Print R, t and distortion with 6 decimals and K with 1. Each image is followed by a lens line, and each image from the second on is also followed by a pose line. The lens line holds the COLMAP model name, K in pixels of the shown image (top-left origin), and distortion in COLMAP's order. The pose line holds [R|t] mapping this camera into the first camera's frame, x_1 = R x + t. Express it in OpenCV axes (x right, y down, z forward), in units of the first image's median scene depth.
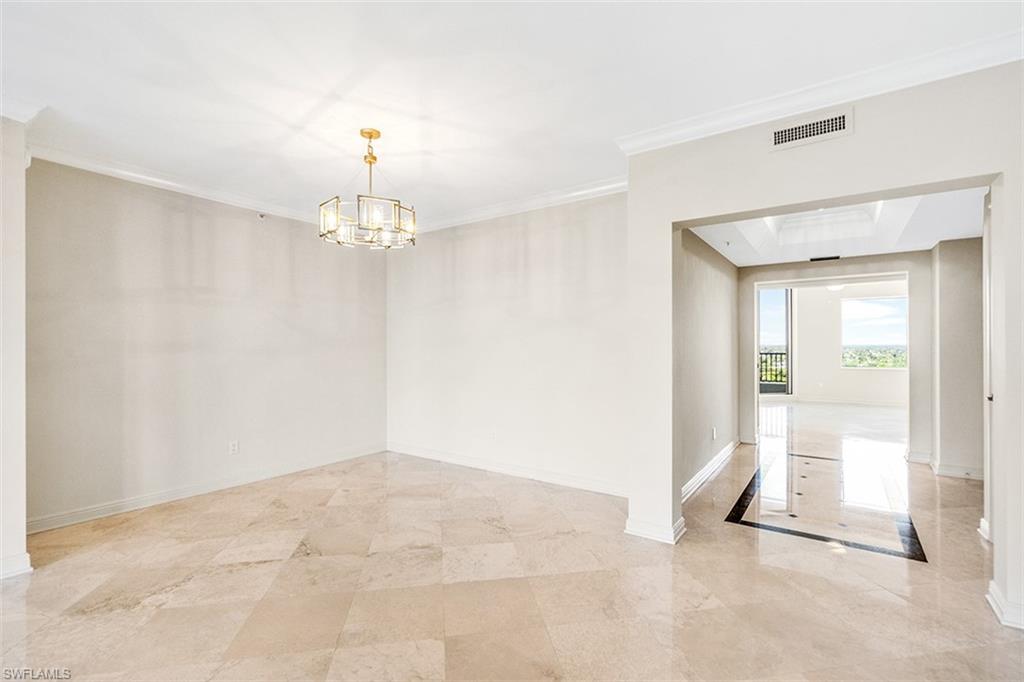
lens RADIAL K [[478.2, 0, 513.3], [0, 478.2, 339.1], [0, 0, 1]] dist [-0.000215, -0.000997]
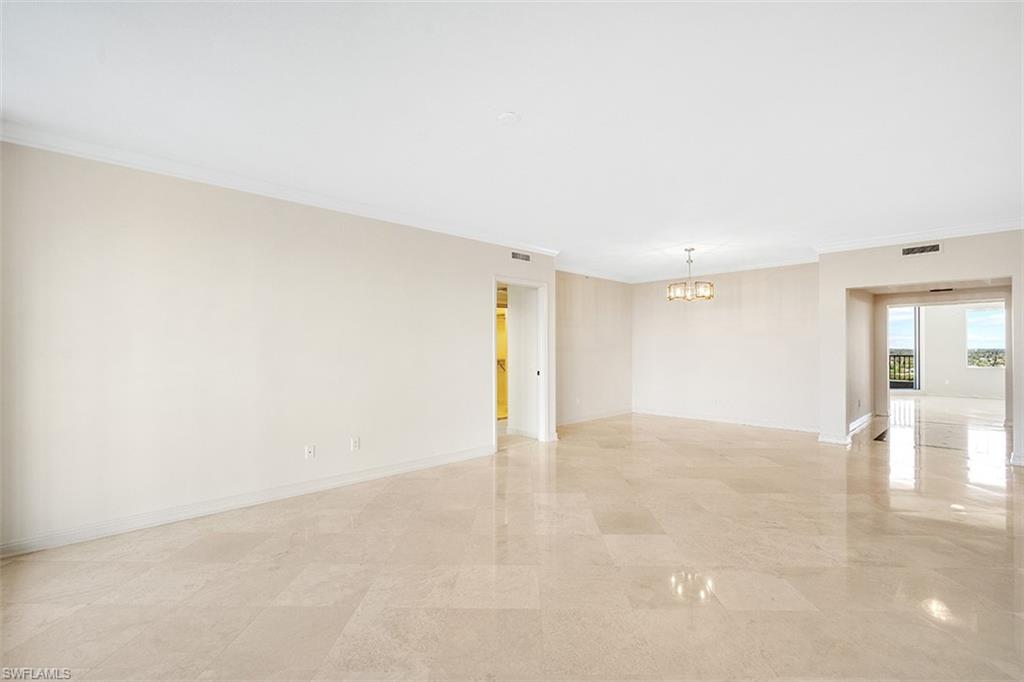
lens RADIAL K [[478.2, 0, 510.7], [0, 478.2, 347.1], [0, 0, 1]] dist [-0.000215, -0.000997]
pose [[0.982391, -0.000085, -0.186835, -0.224073], [0.001261, 0.999980, 0.006176, -0.001625], [0.186831, -0.006303, 0.982372, -0.412329]]
